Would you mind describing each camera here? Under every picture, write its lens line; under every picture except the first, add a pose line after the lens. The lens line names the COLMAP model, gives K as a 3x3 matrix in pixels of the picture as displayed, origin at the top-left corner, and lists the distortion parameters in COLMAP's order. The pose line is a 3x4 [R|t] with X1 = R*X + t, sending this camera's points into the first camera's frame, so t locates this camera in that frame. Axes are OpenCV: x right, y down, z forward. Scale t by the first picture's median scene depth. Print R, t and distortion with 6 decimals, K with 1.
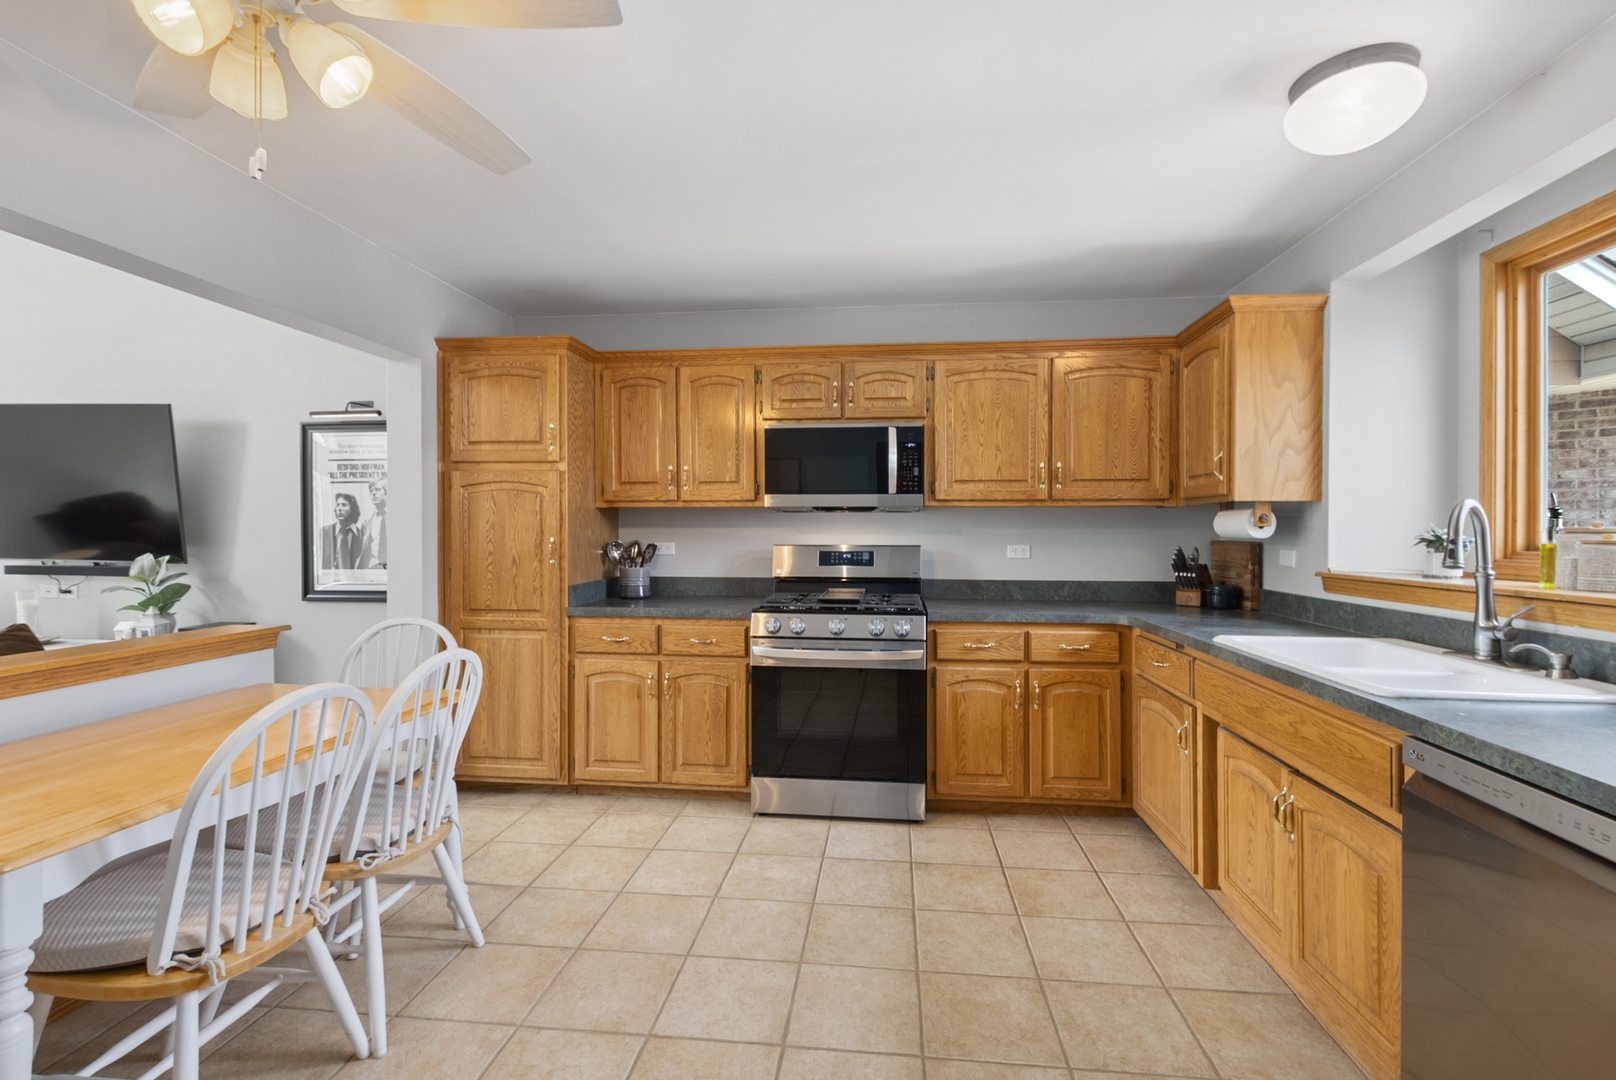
lens RADIAL K [[715.3, 0, 816.4], [0, 715.3, 532.5], [0, 0, 1]] dist [0.002807, -0.000363]
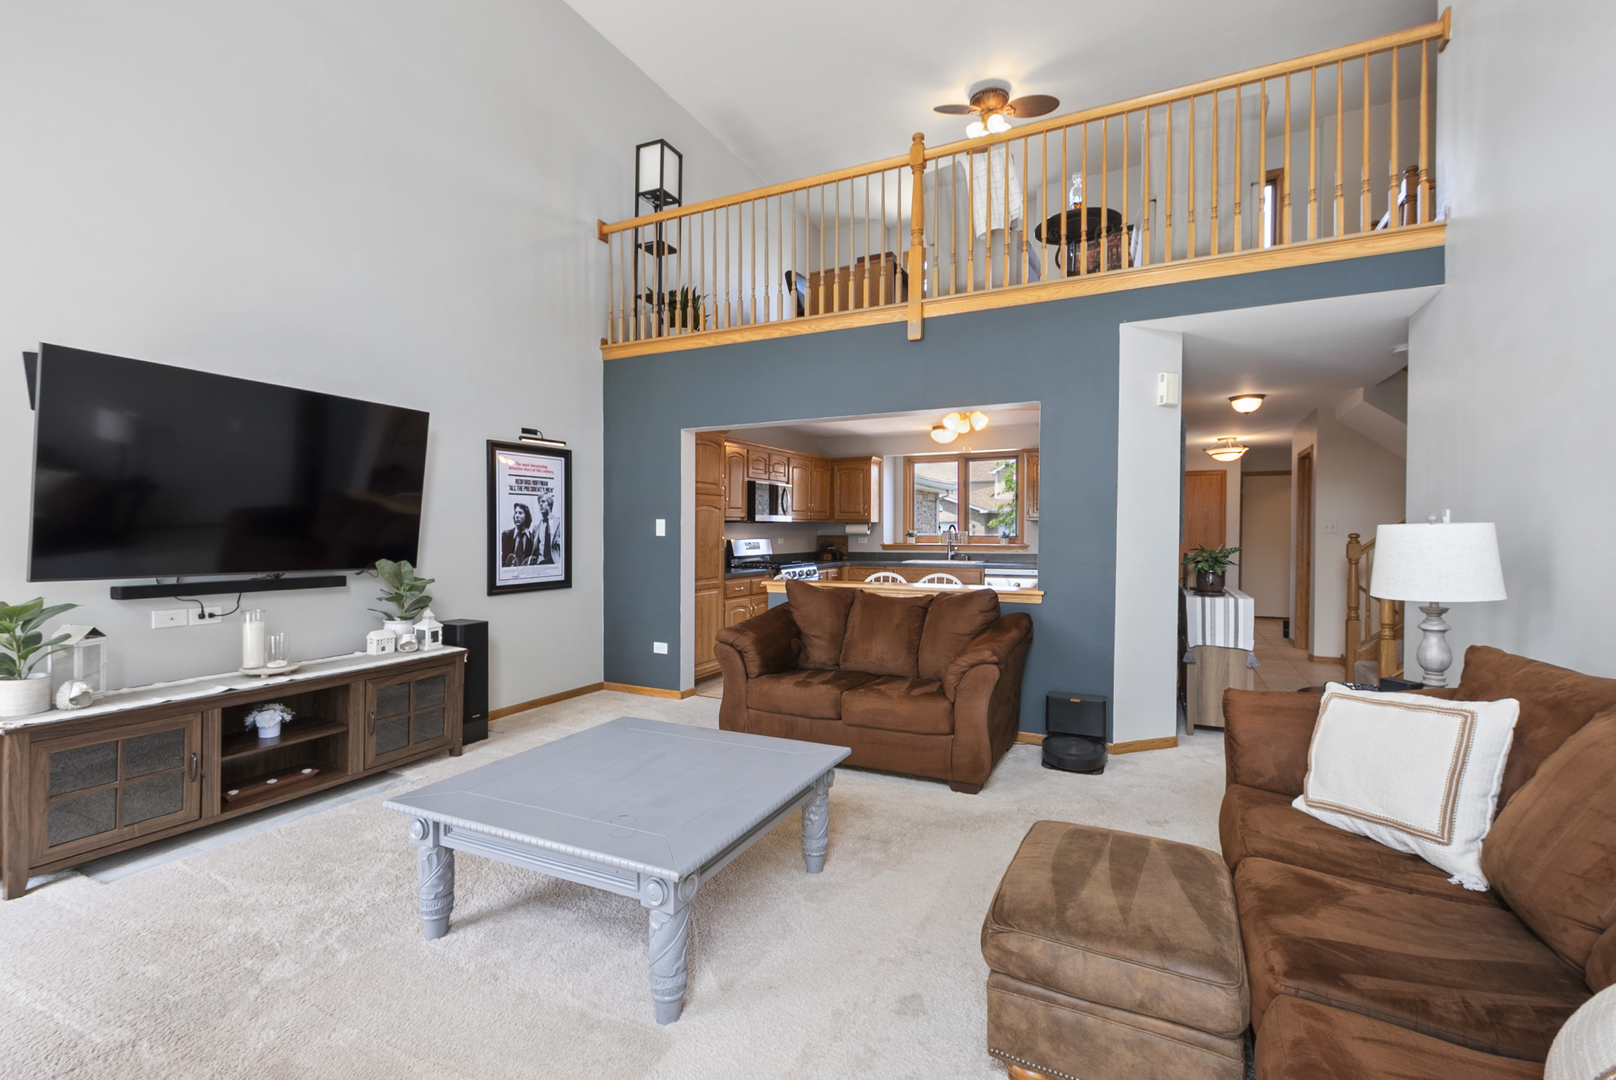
lens RADIAL K [[715.3, 0, 810.0], [0, 715.3, 536.6], [0, 0, 1]] dist [0.002807, -0.000363]
pose [[0.345887, -0.010333, 0.938219, -1.626197], [0.005612, 0.999944, 0.008944, -0.006892], [-0.938259, 0.002172, 0.345926, 0.124216]]
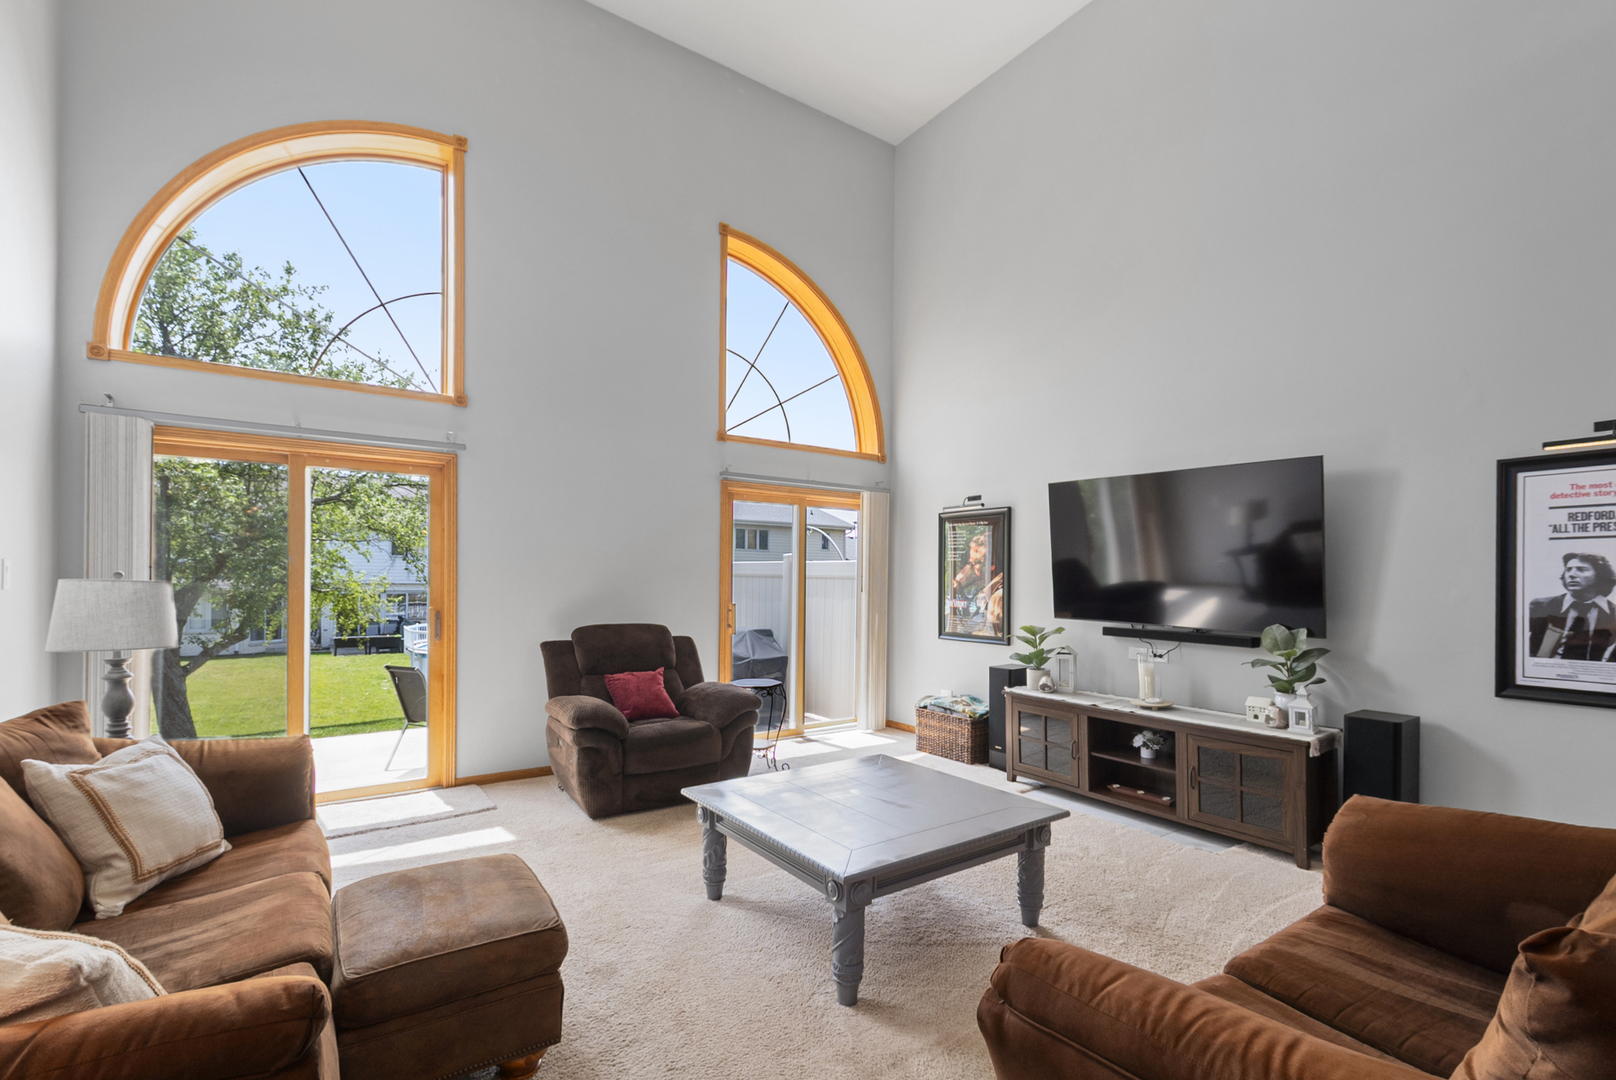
lens RADIAL K [[715.3, 0, 822.3], [0, 715.3, 584.8], [0, 0, 1]] dist [0.002807, -0.000363]
pose [[0.669661, 0.012133, -0.742568, -0.636446], [-0.017221, 0.999851, 0.000807, -0.011043], [0.742467, 0.012247, 0.669770, -0.033200]]
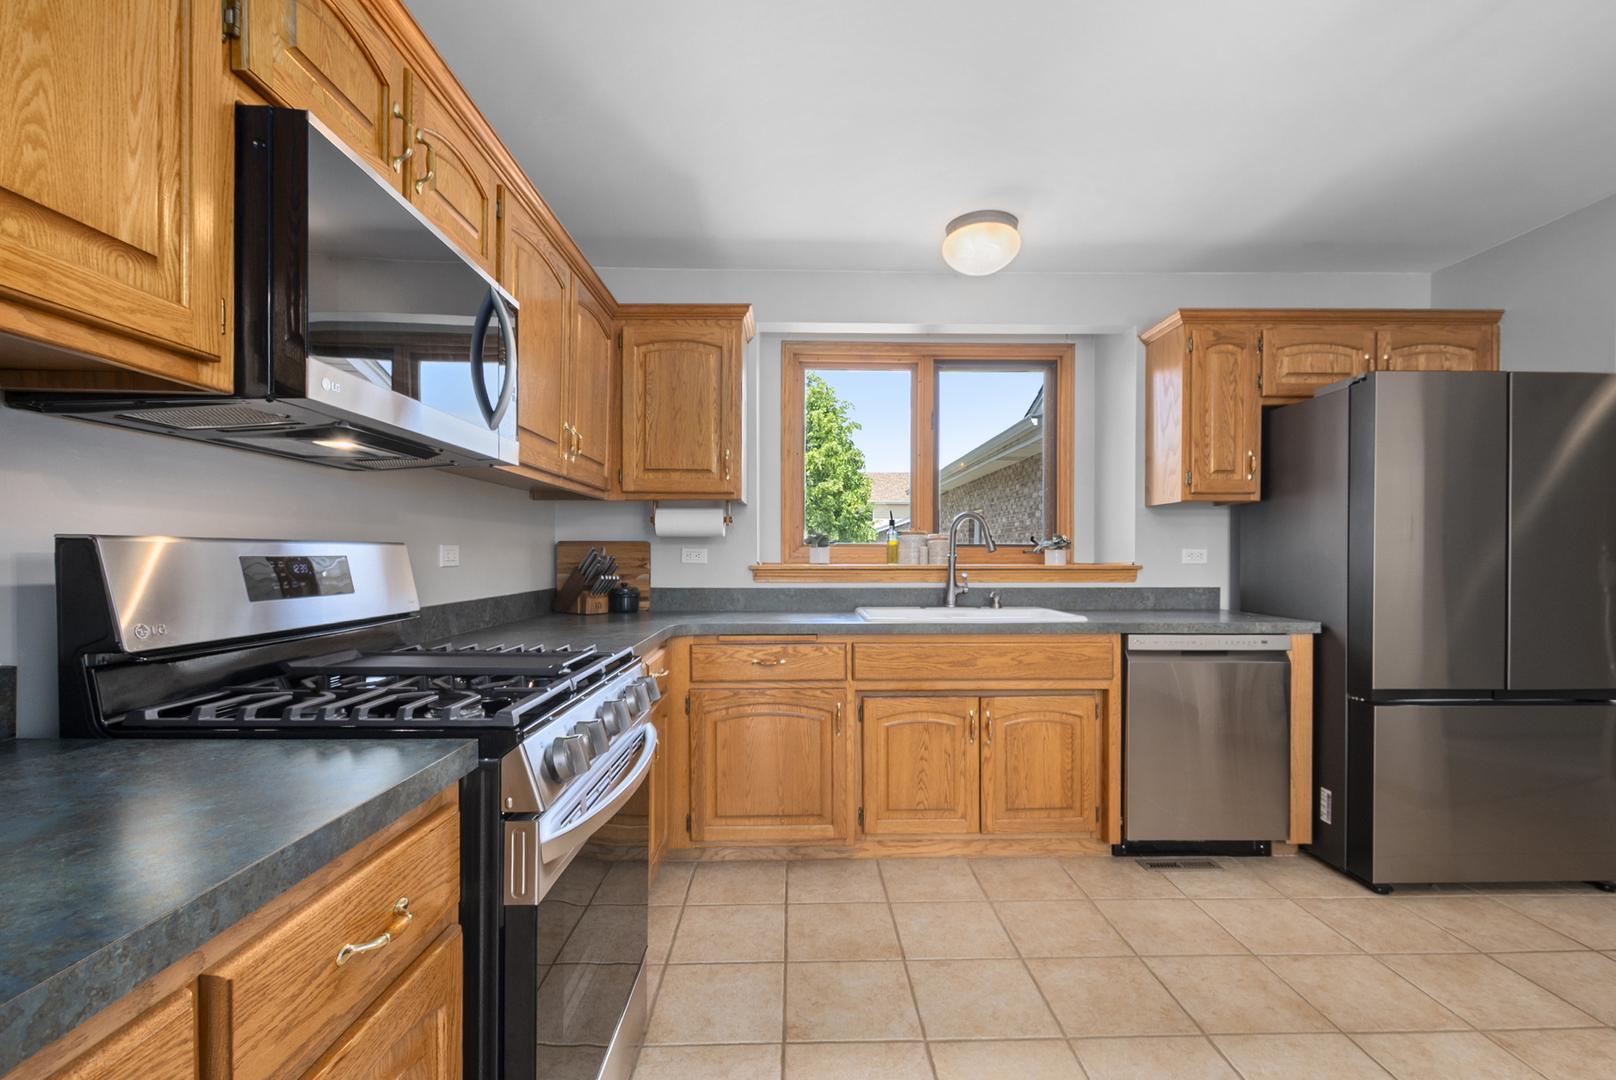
lens RADIAL K [[715.3, 0, 817.3], [0, 715.3, 563.8], [0, 0, 1]] dist [0.002807, -0.000363]
pose [[-0.130985, -0.017187, 0.991235, -0.321039], [0.000837, 0.999847, 0.017446, 0.020994], [-0.991384, 0.003115, -0.130951, 0.698085]]
